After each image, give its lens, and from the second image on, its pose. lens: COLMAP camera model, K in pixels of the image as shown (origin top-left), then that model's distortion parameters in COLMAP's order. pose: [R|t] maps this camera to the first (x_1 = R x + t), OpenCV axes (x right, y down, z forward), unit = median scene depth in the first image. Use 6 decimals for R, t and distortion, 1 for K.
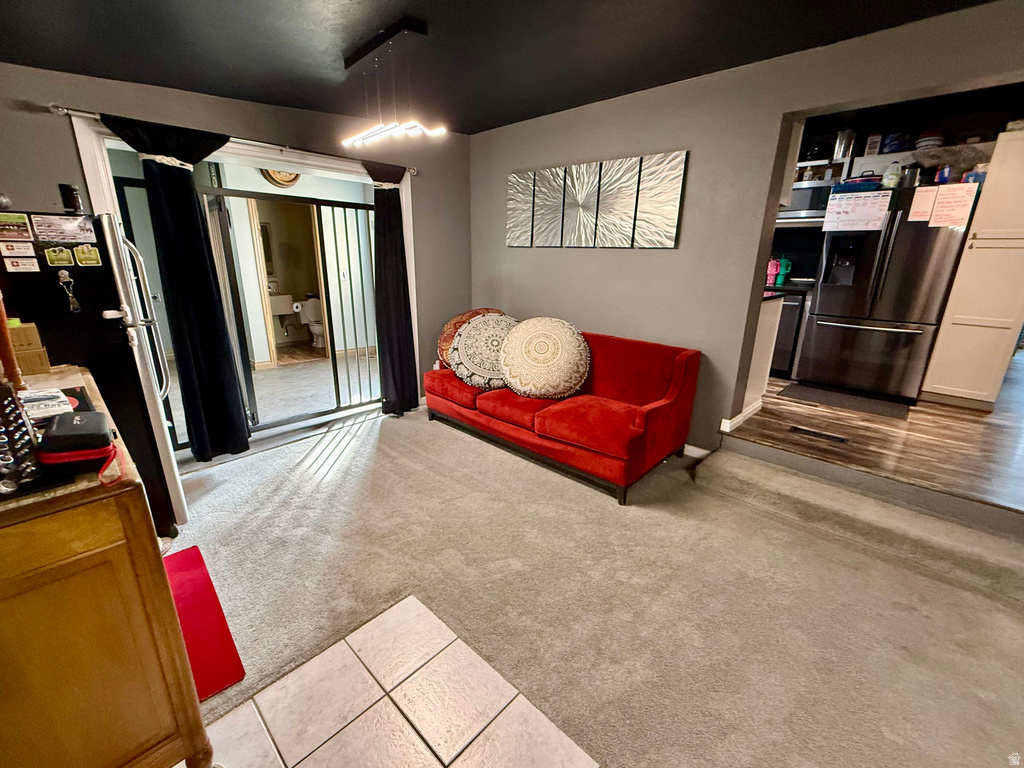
lens RADIAL K [[432.4, 0, 505.0], [0, 432.4, 383.8], [0, 0, 1]] dist [-0.003519, 0.000150]
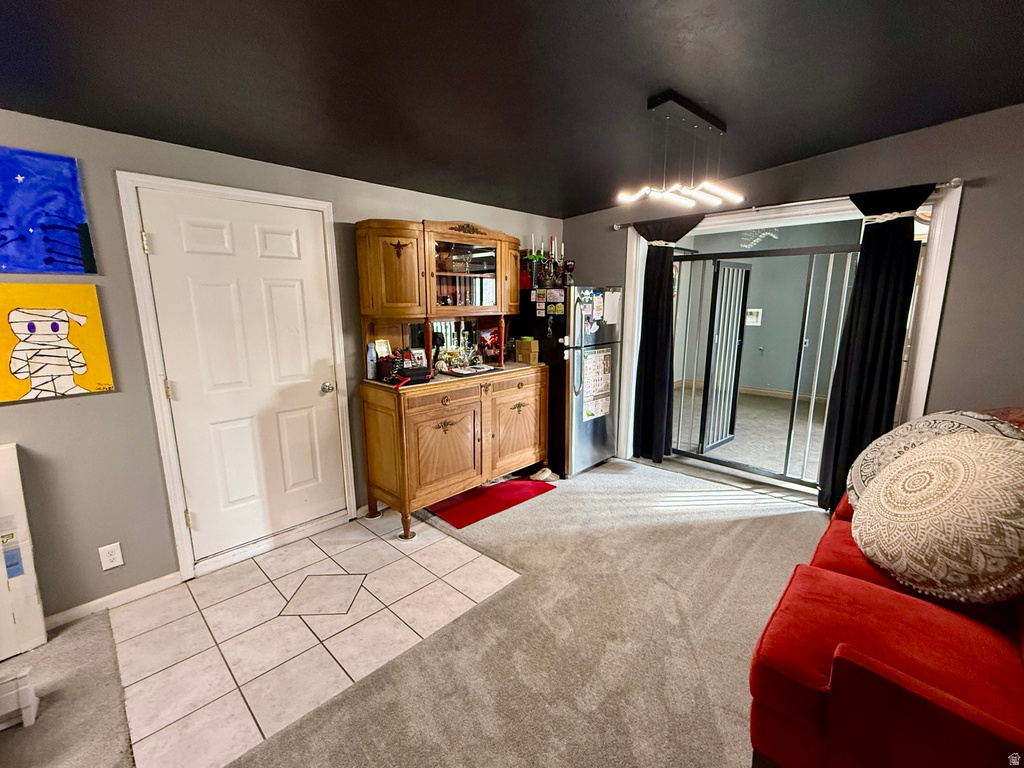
lens RADIAL K [[432.4, 0, 506.1], [0, 432.4, 382.3], [0, 0, 1]] dist [-0.003519, 0.000150]
pose [[0.012532, 0.174697, -0.984542, 0.574493], [-0.277984, 0.946414, 0.164393, -0.146309], [0.960504, 0.271627, 0.060424, 0.456855]]
